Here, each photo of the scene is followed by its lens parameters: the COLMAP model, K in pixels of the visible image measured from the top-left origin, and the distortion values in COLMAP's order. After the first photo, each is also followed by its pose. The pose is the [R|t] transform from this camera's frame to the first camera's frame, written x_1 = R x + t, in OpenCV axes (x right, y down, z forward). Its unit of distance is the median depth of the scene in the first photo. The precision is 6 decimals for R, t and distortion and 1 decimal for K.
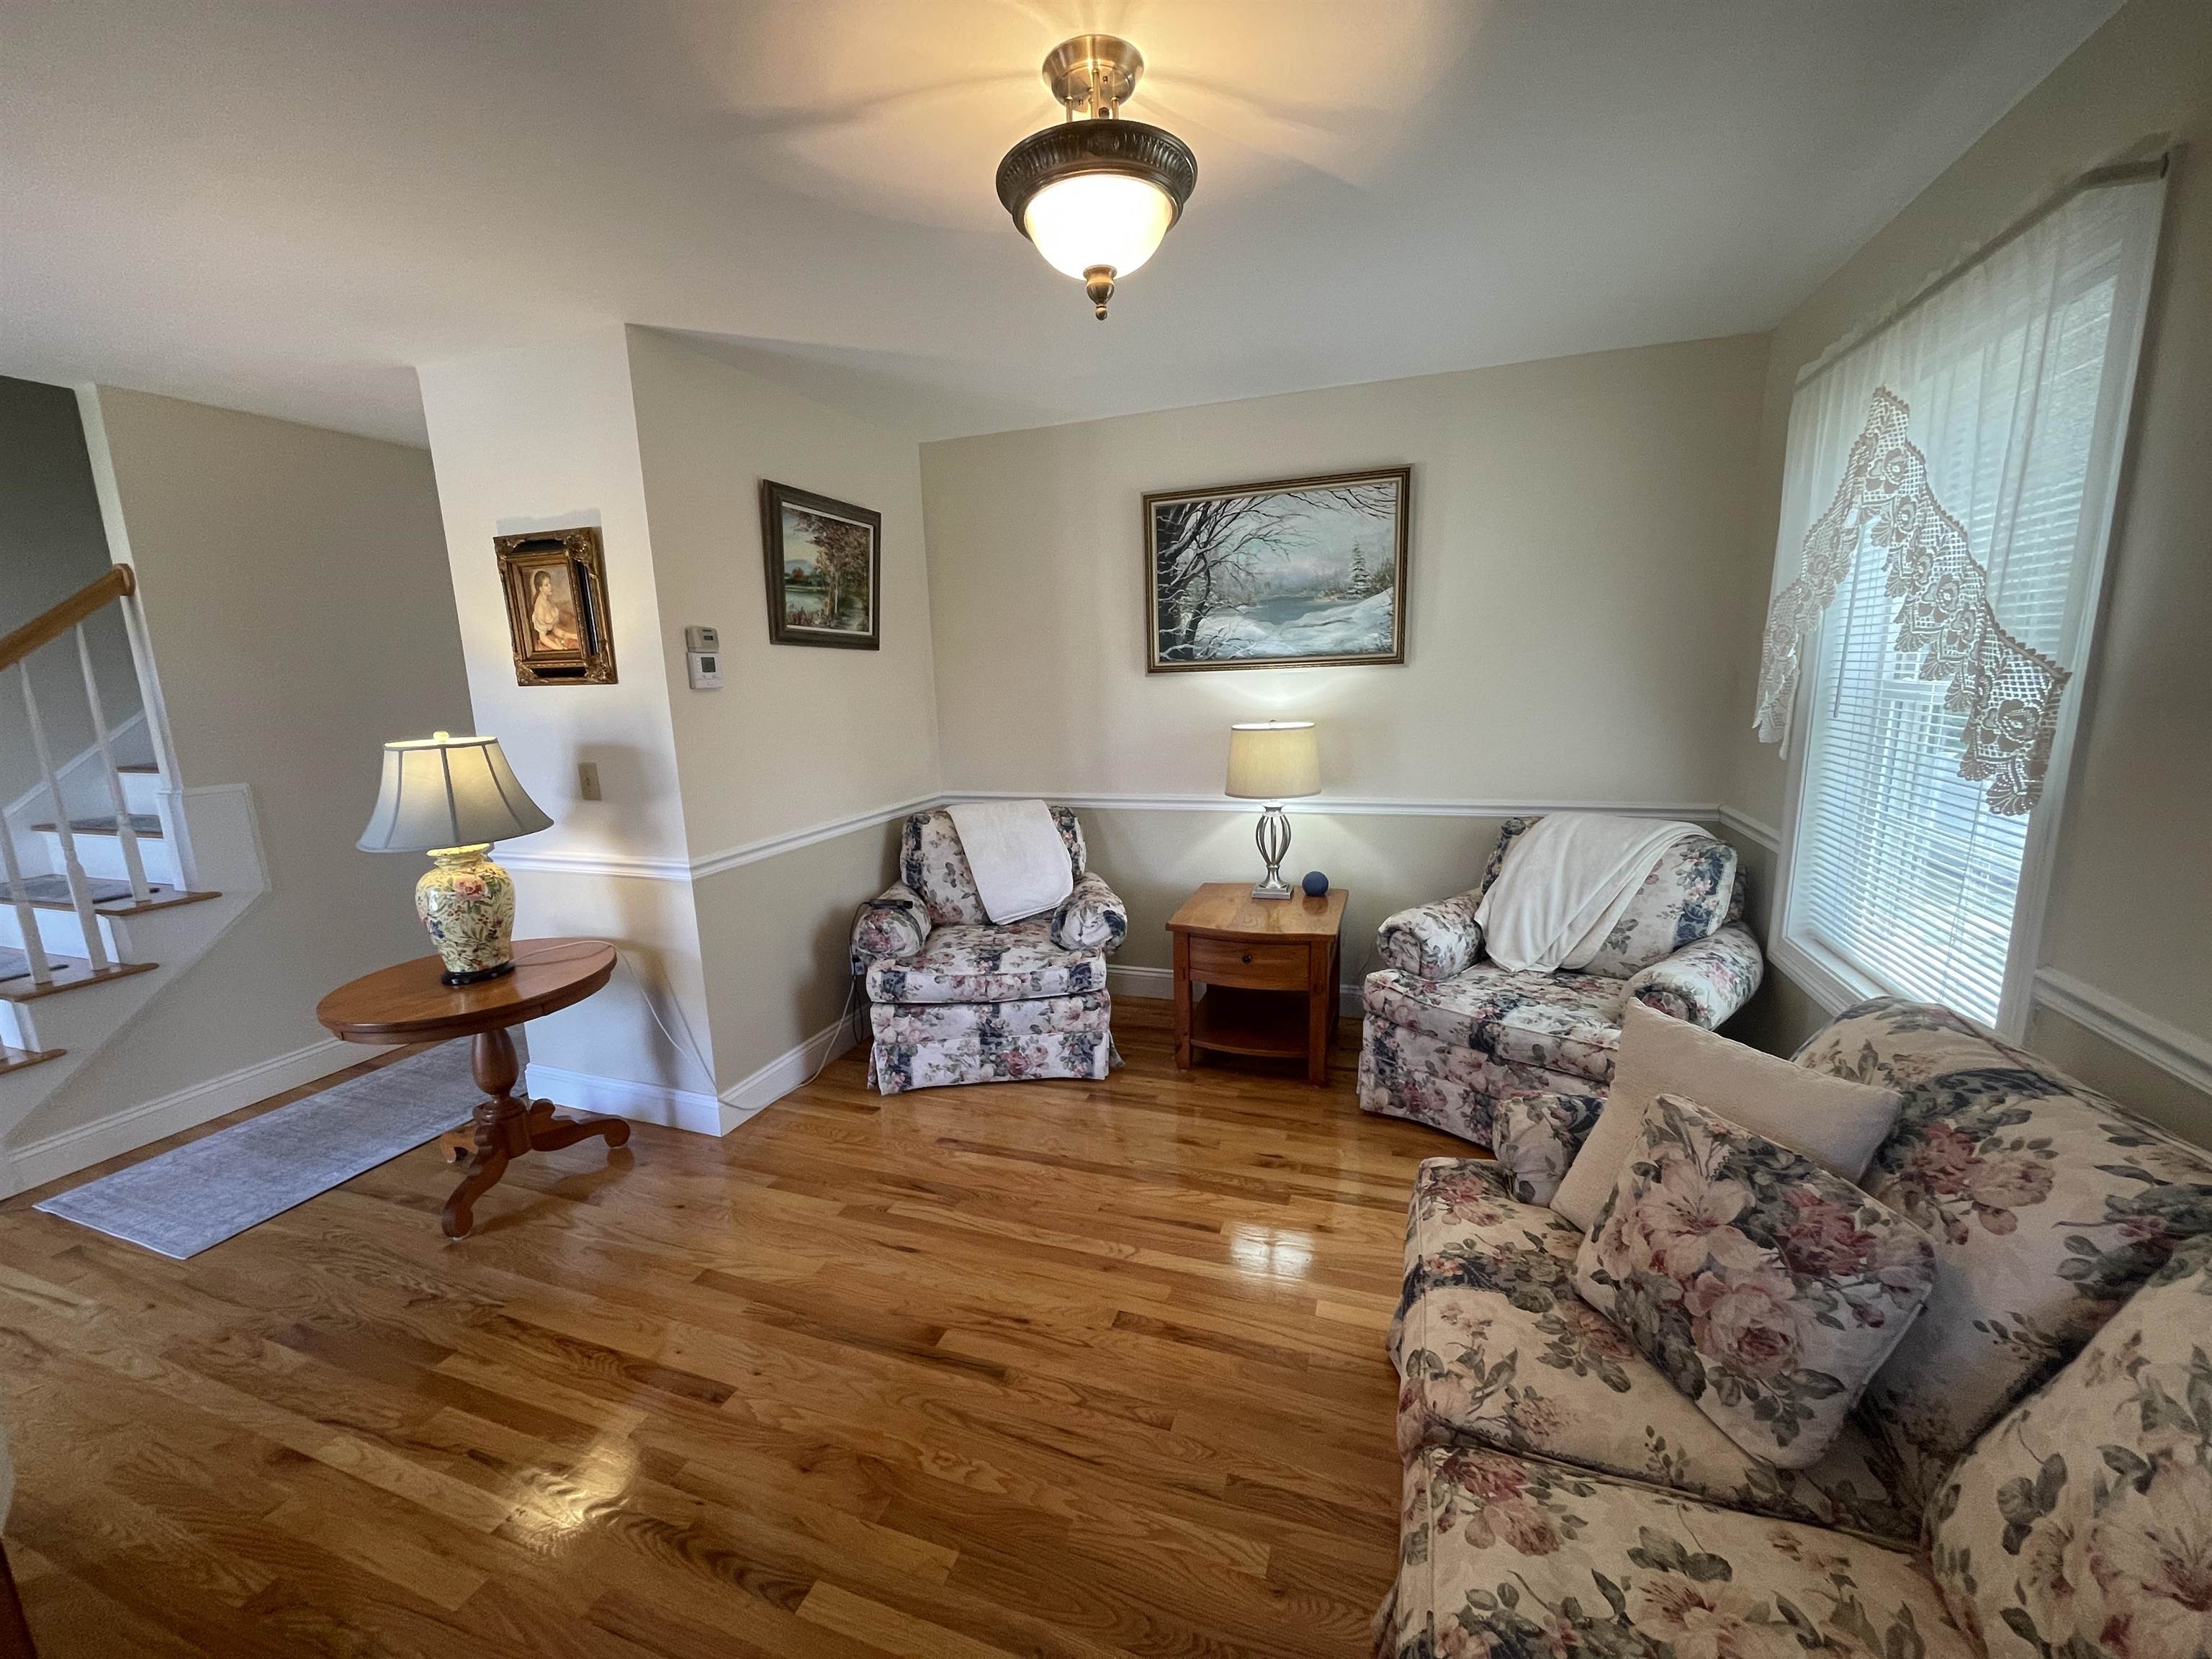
lens RADIAL K [[889.0, 0, 1093.4], [0, 889.0, 836.9], [0, 0, 1]] dist [-0.004044, -0.000716]
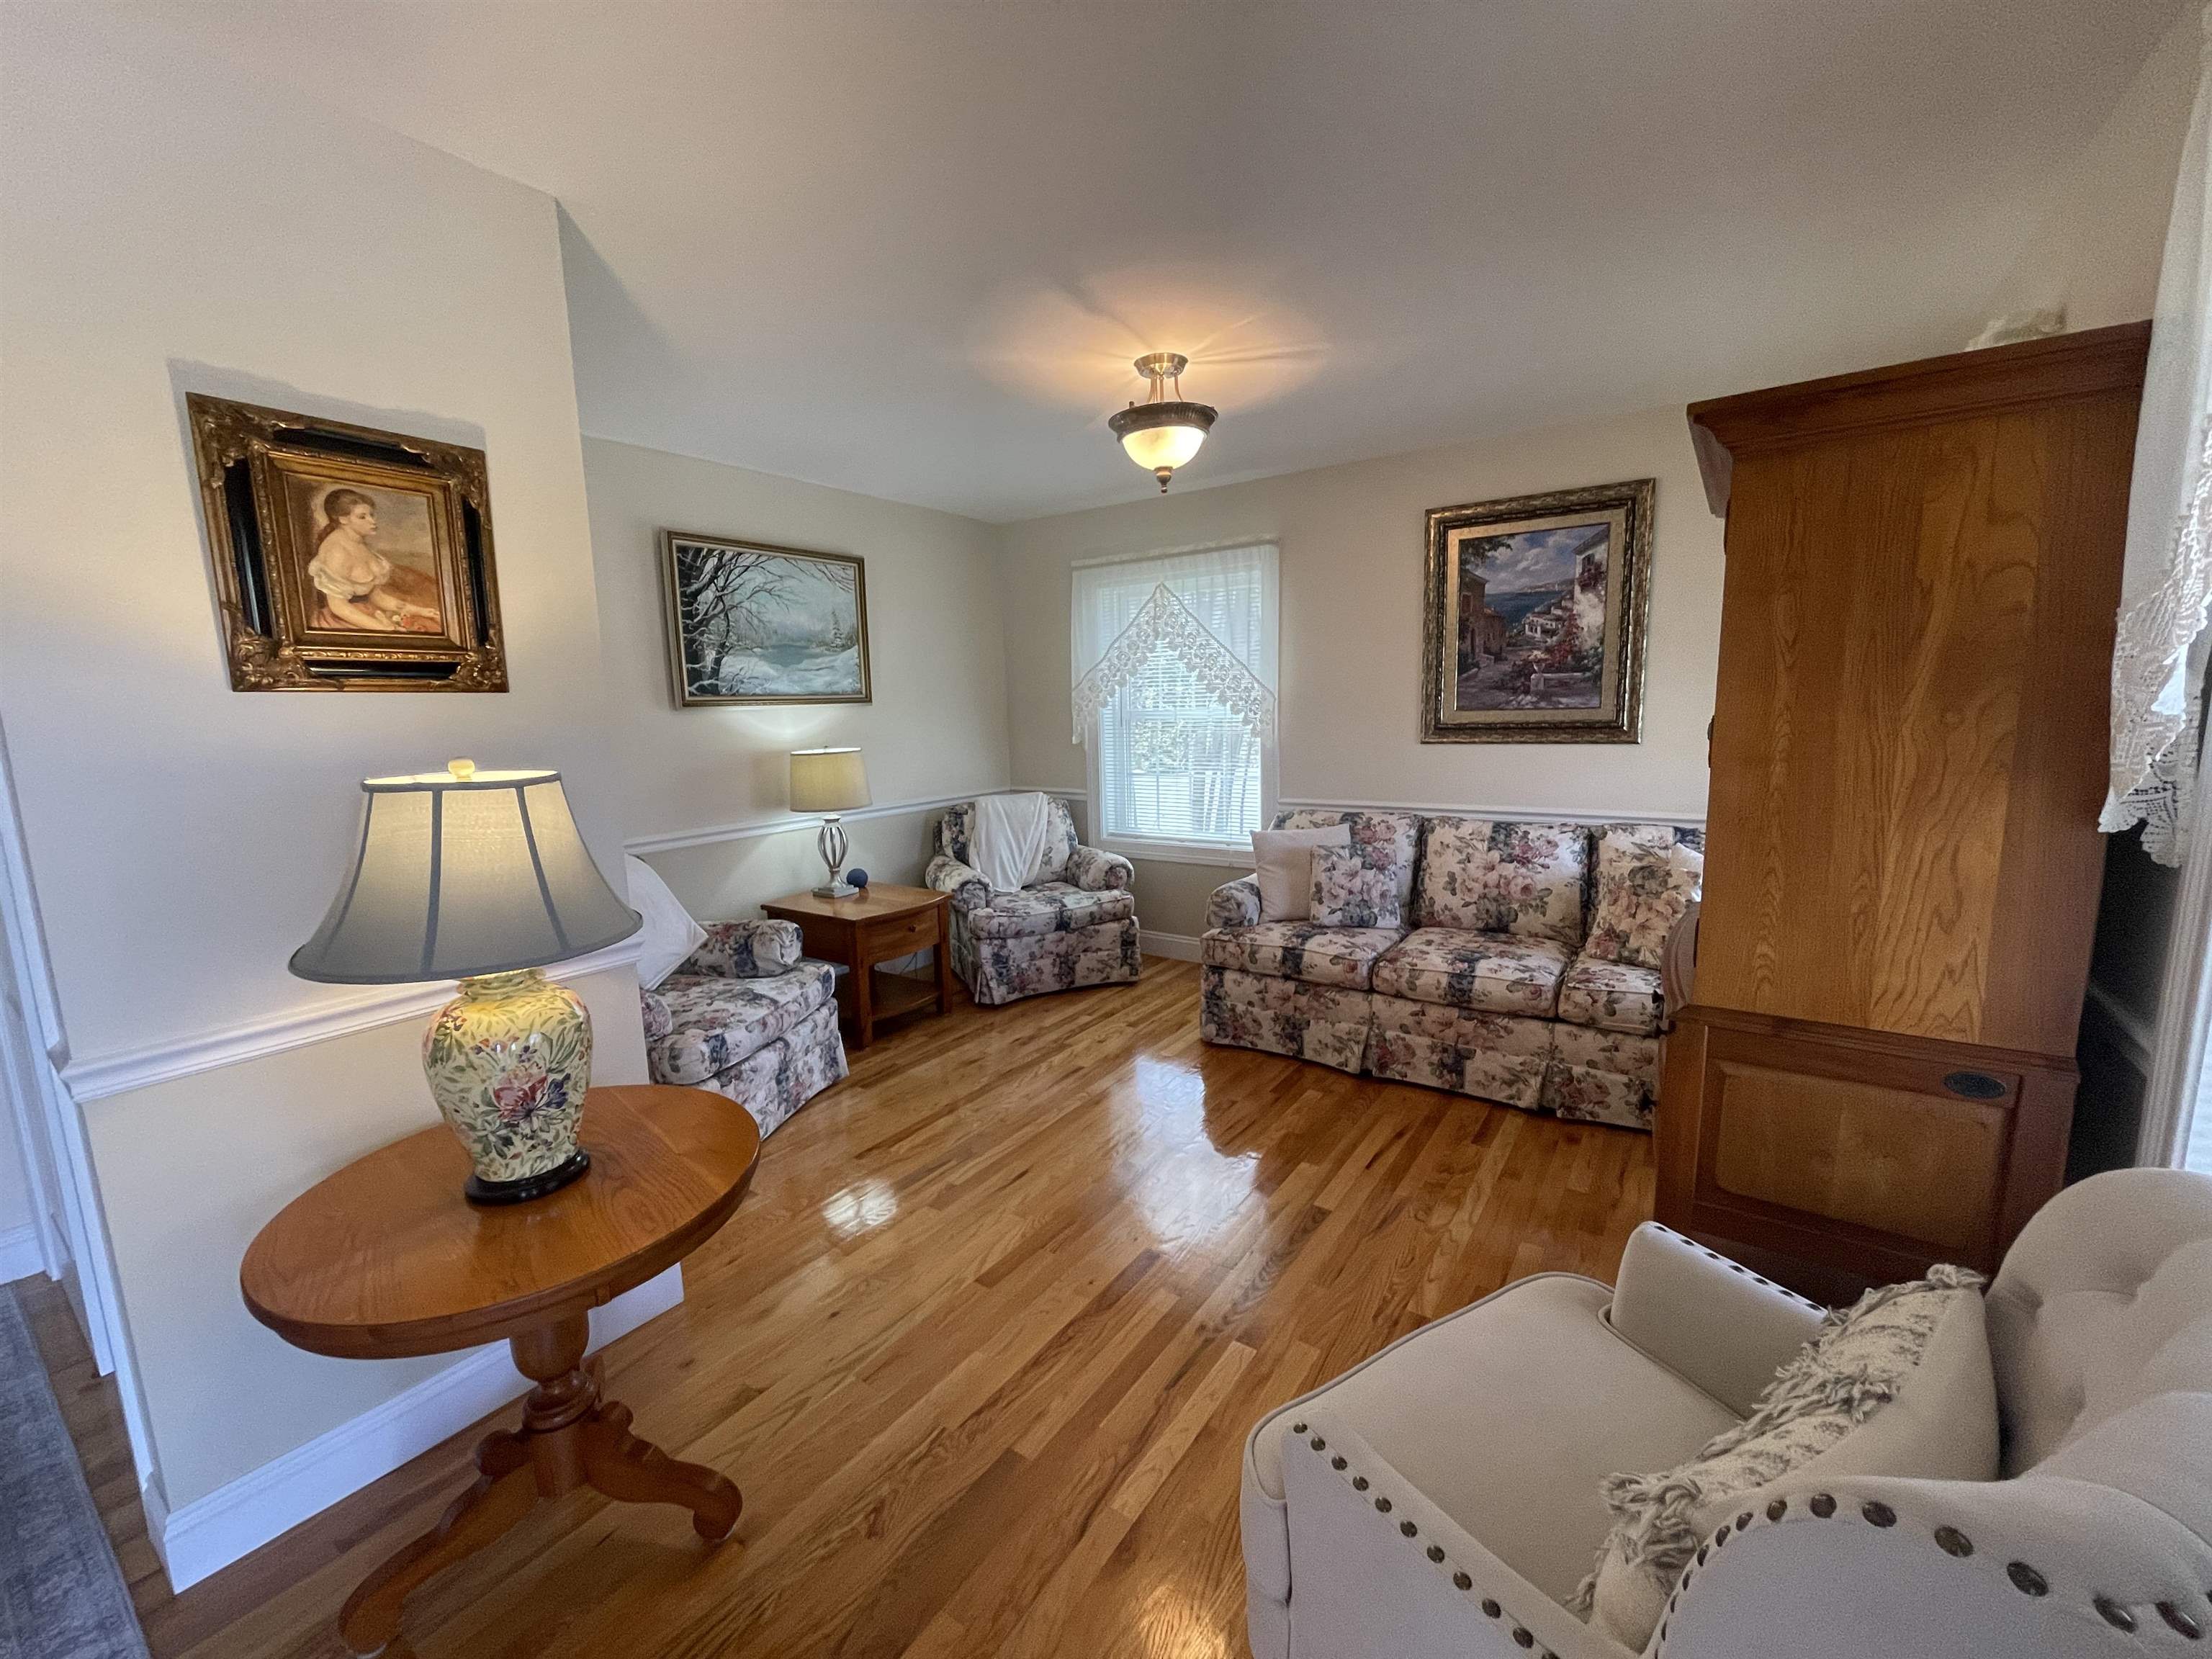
lens RADIAL K [[889.0, 0, 1092.6], [0, 889.0, 832.7], [0, 0, 1]] dist [-0.004044, -0.000716]
pose [[0.259487, -0.114396, 0.958947, -0.853882], [0.195529, 0.978618, 0.063833, -0.023664], [-0.945745, 0.170939, 0.276307, 0.347501]]
